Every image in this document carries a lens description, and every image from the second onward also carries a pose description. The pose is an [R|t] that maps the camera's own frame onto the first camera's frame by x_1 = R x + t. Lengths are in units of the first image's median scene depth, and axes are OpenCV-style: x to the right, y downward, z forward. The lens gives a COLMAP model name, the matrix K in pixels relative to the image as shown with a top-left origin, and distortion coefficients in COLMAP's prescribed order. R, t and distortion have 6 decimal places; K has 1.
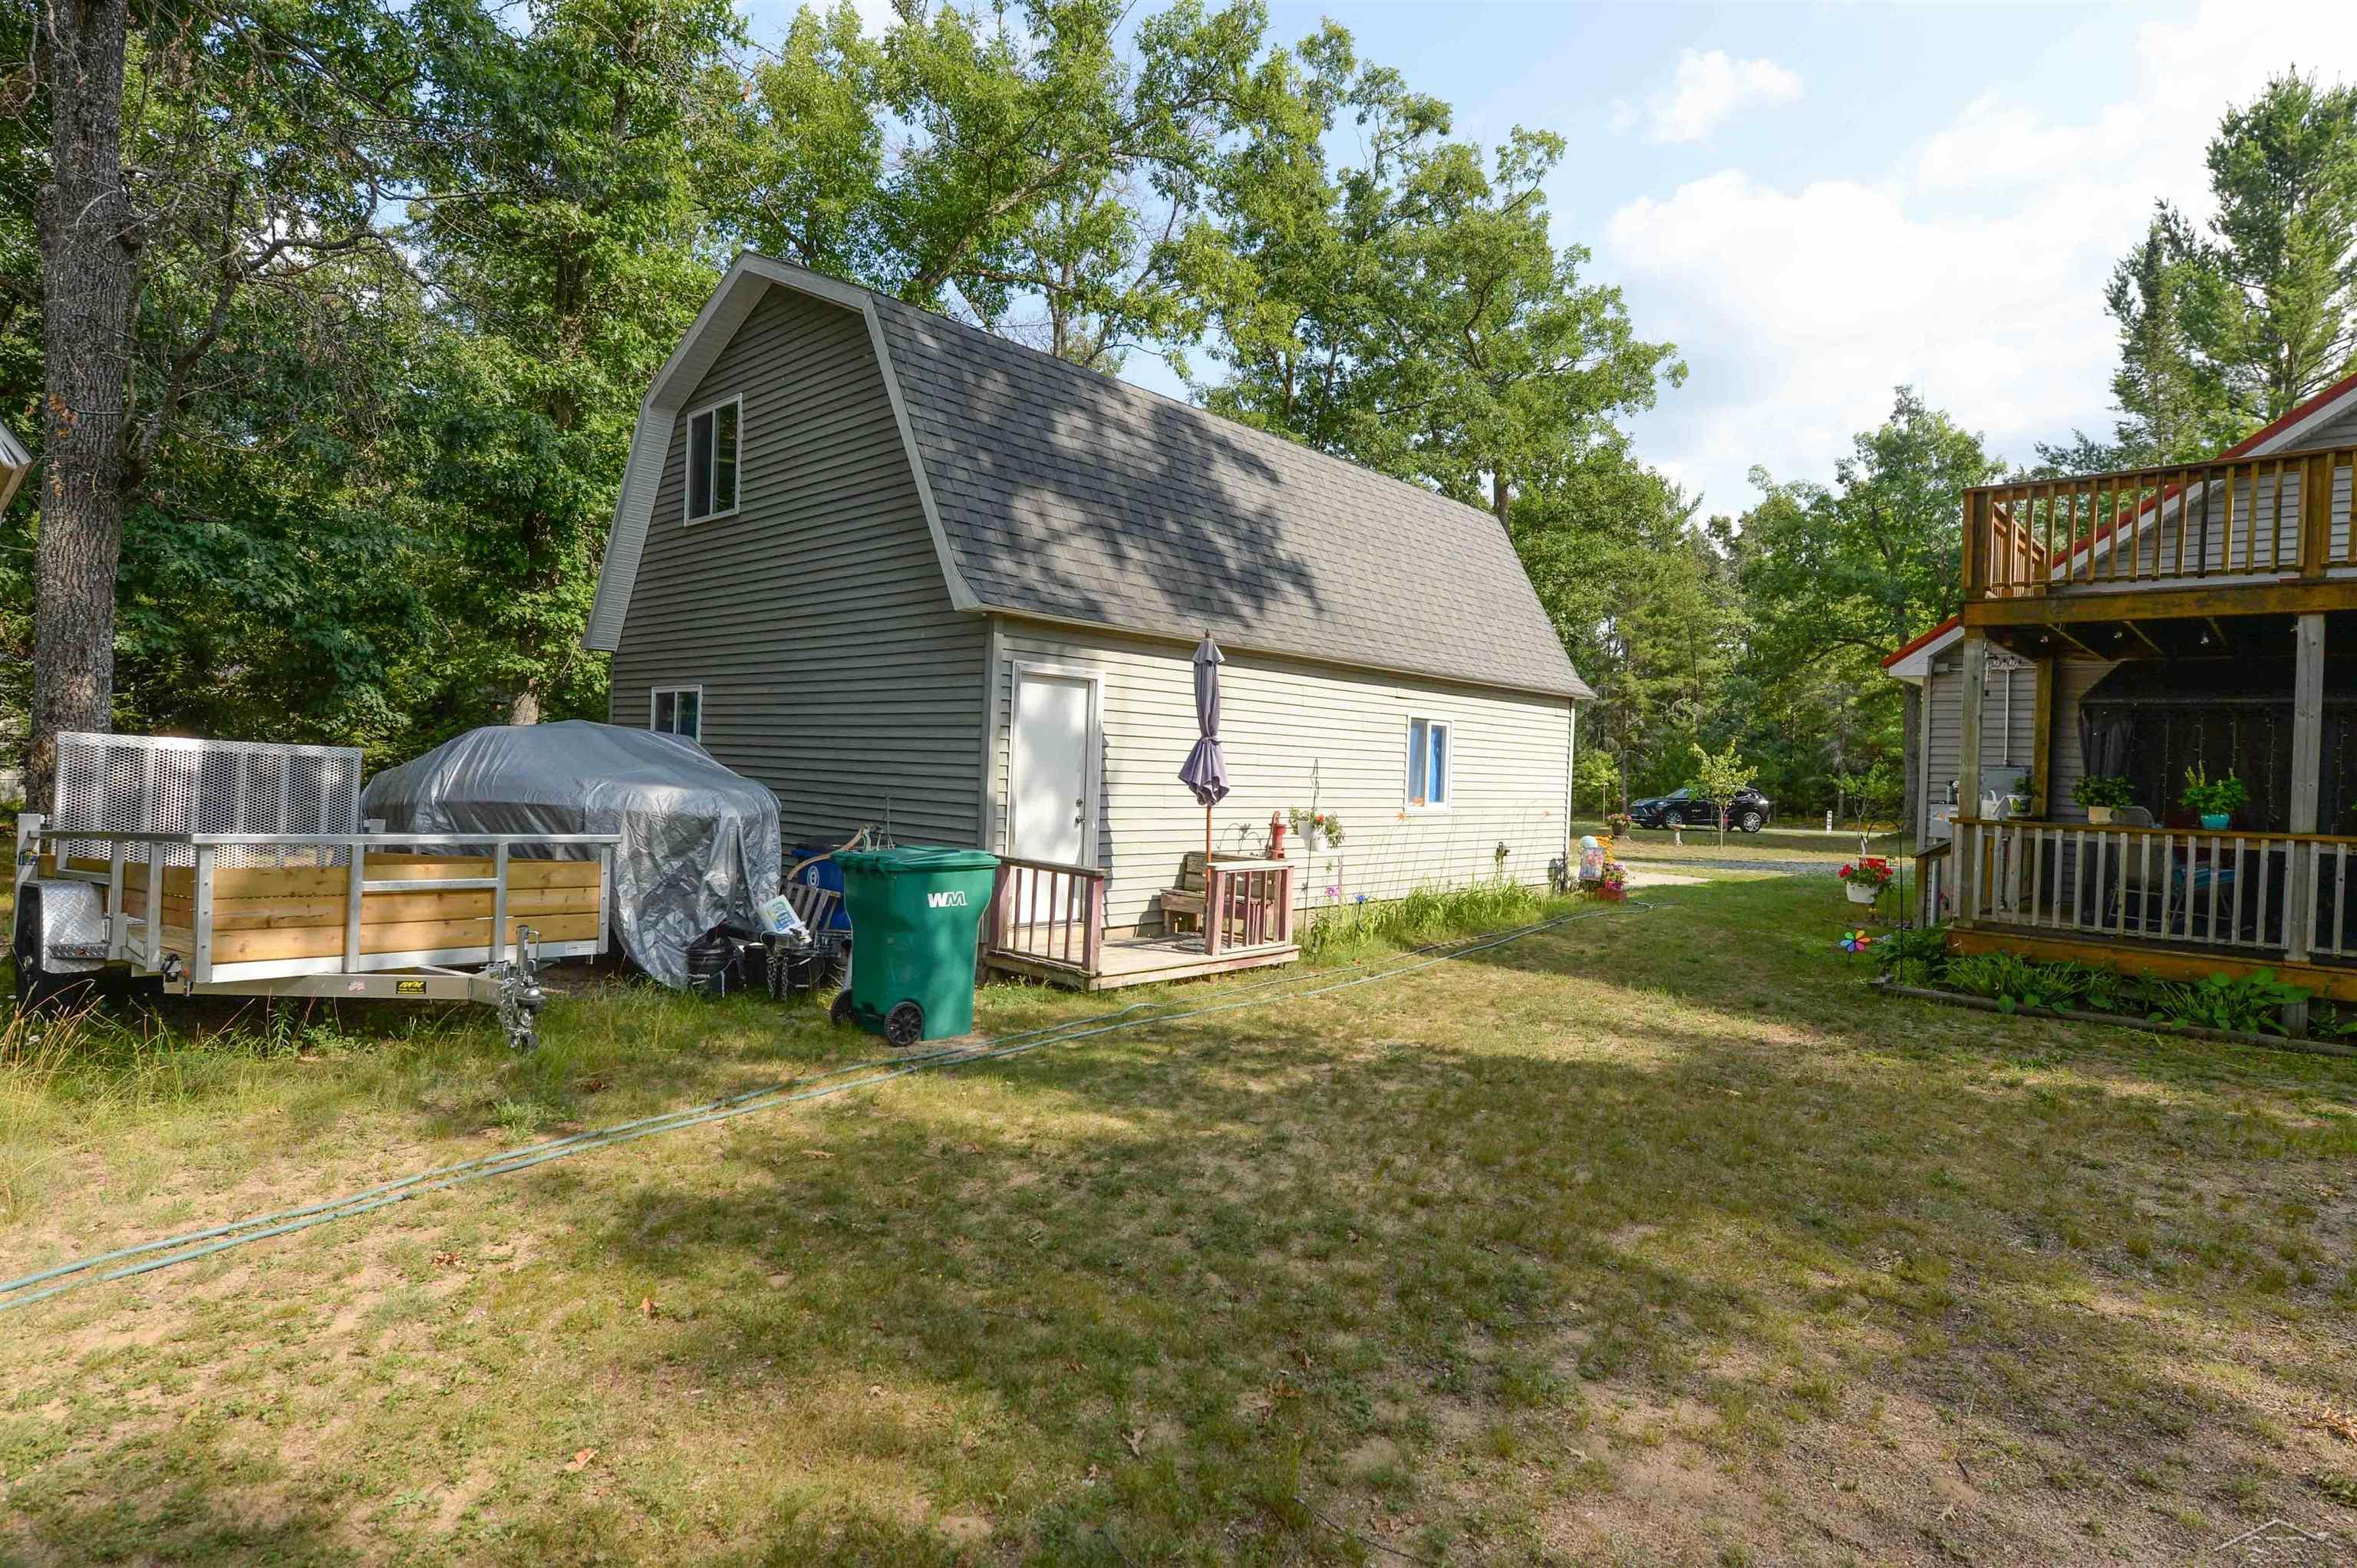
lens RADIAL K [[1204.7, 0, 1178.5], [0, 1204.7, 784.0], [0, 0, 1]] dist [0.000802, 0.000583]
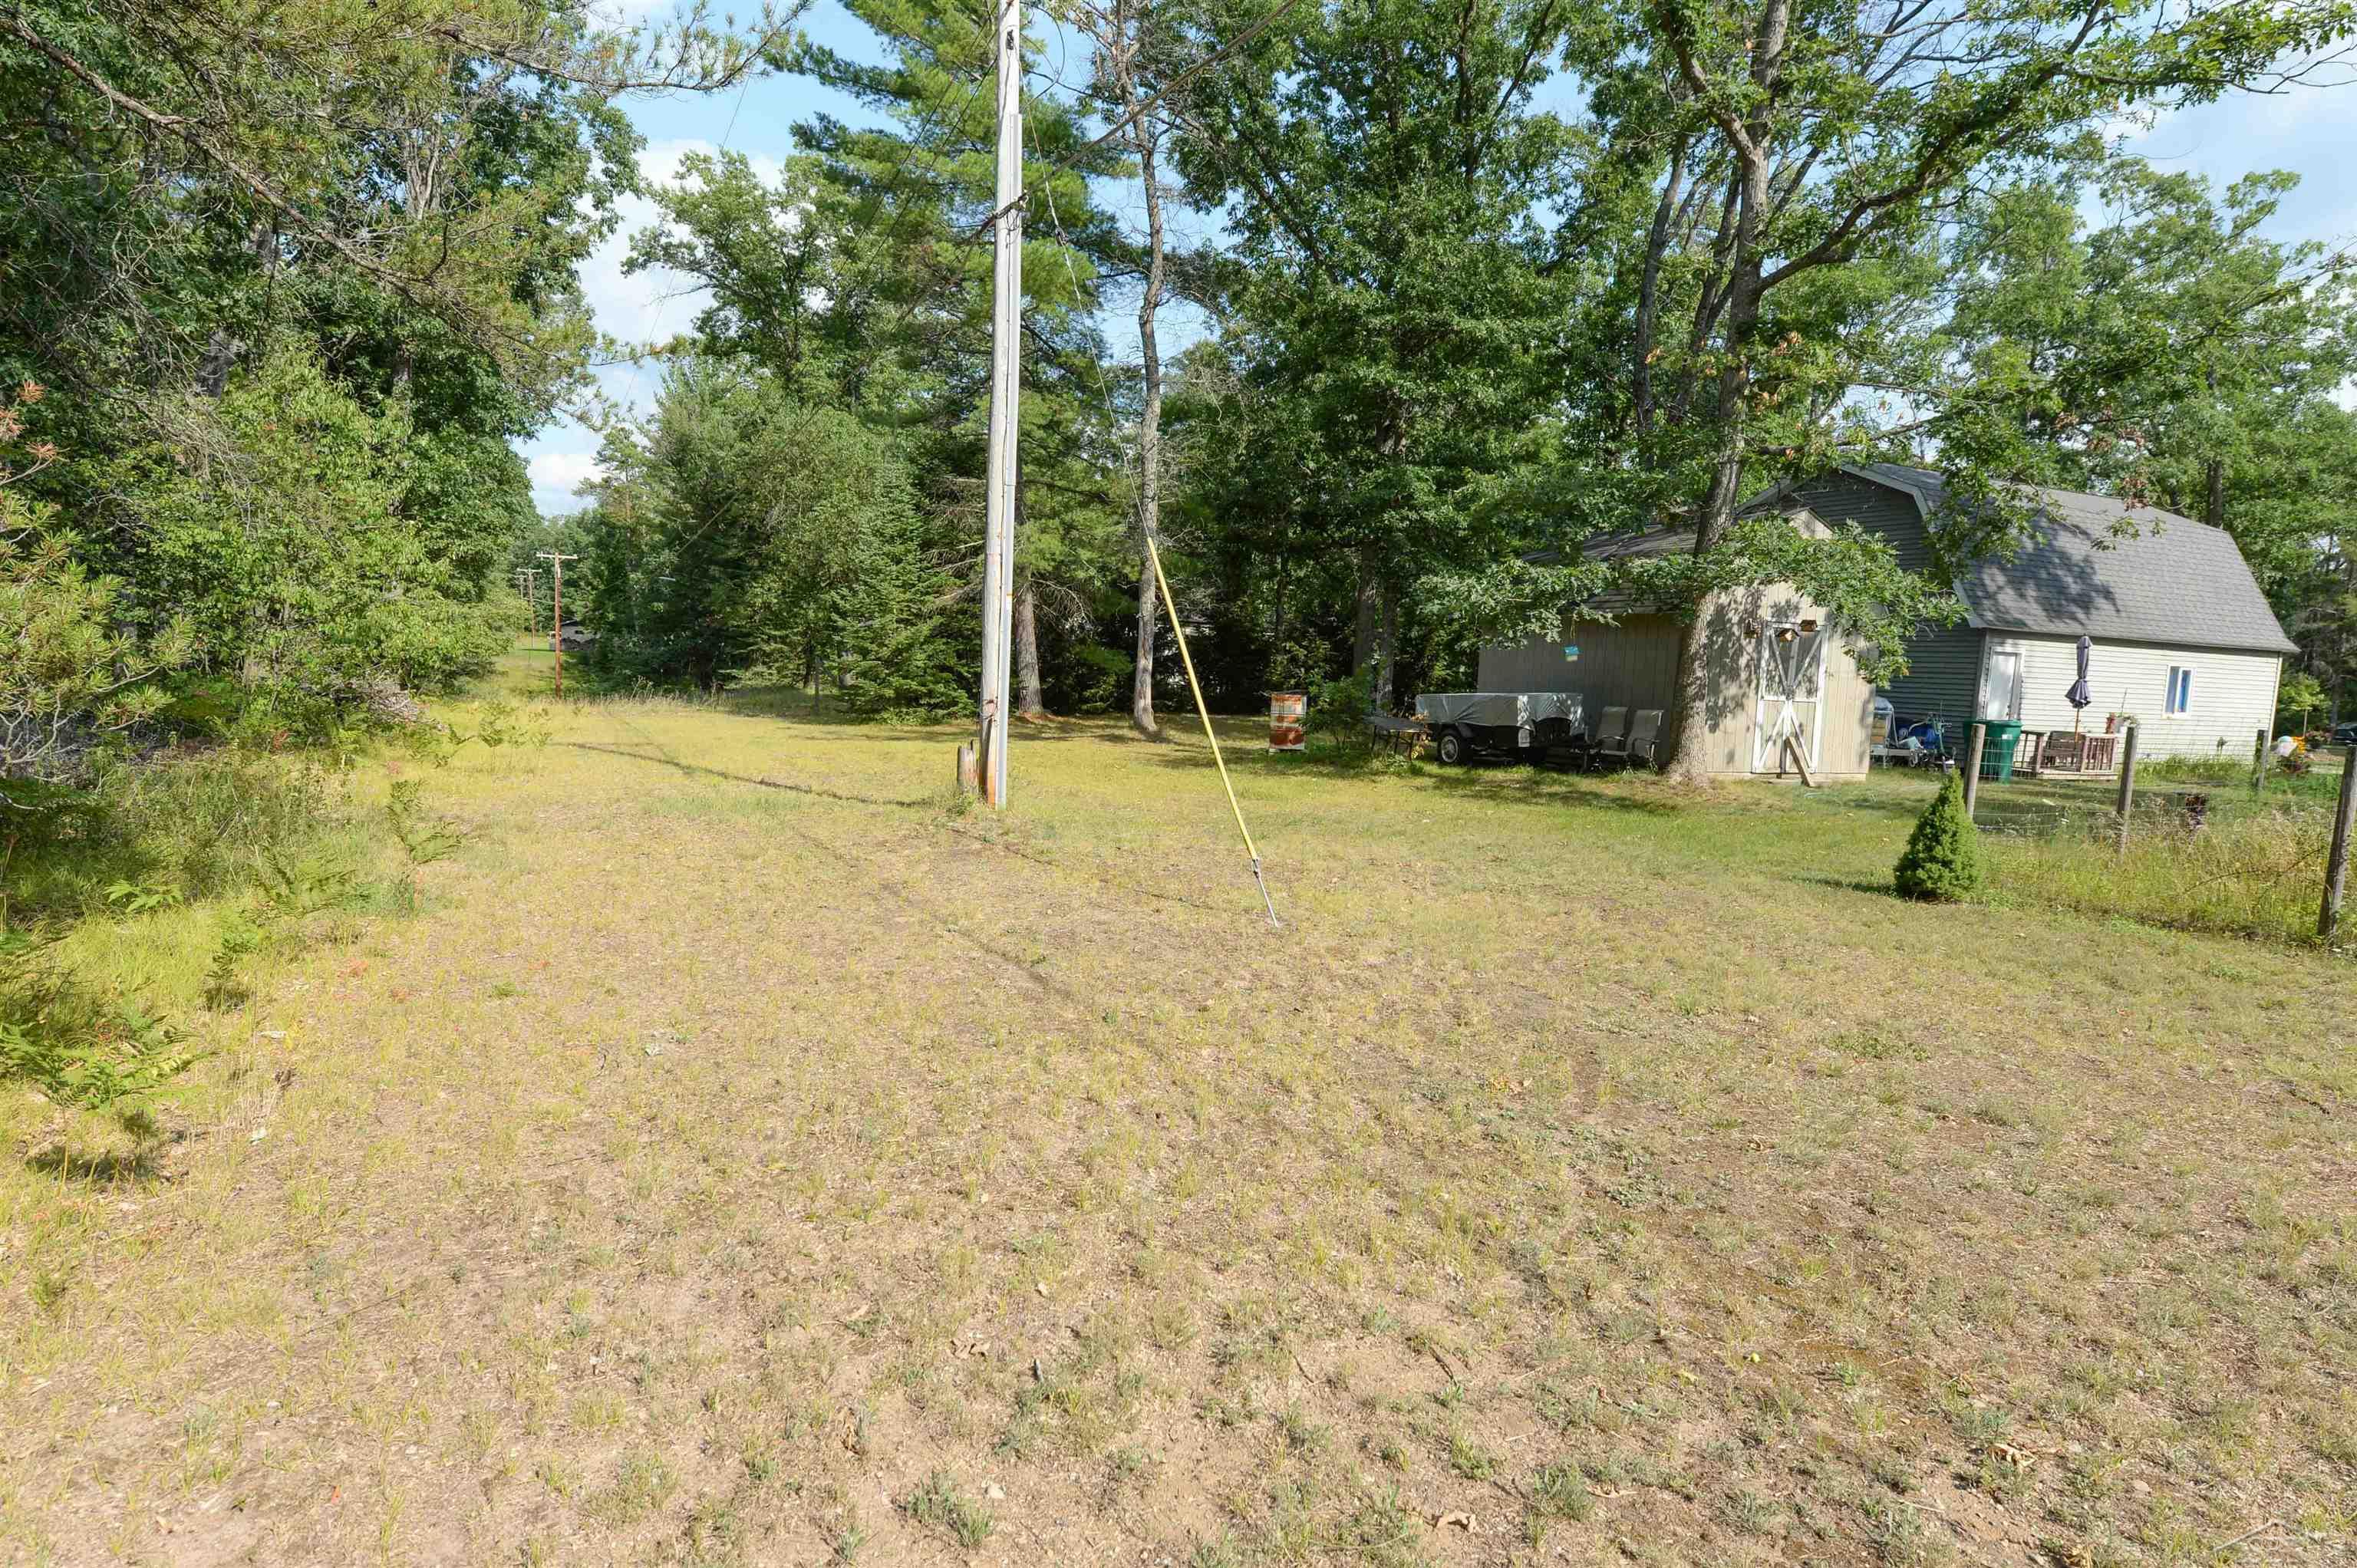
lens RADIAL K [[1204.7, 0, 1178.5], [0, 1204.7, 784.0], [0, 0, 1]] dist [0.000802, 0.000583]
pose [[0.915533, 0.040967, -0.400151, -0.485763], [-0.013624, 0.997387, 0.070941, 0.016726], [0.402012, -0.059497, 0.913699, -1.408885]]
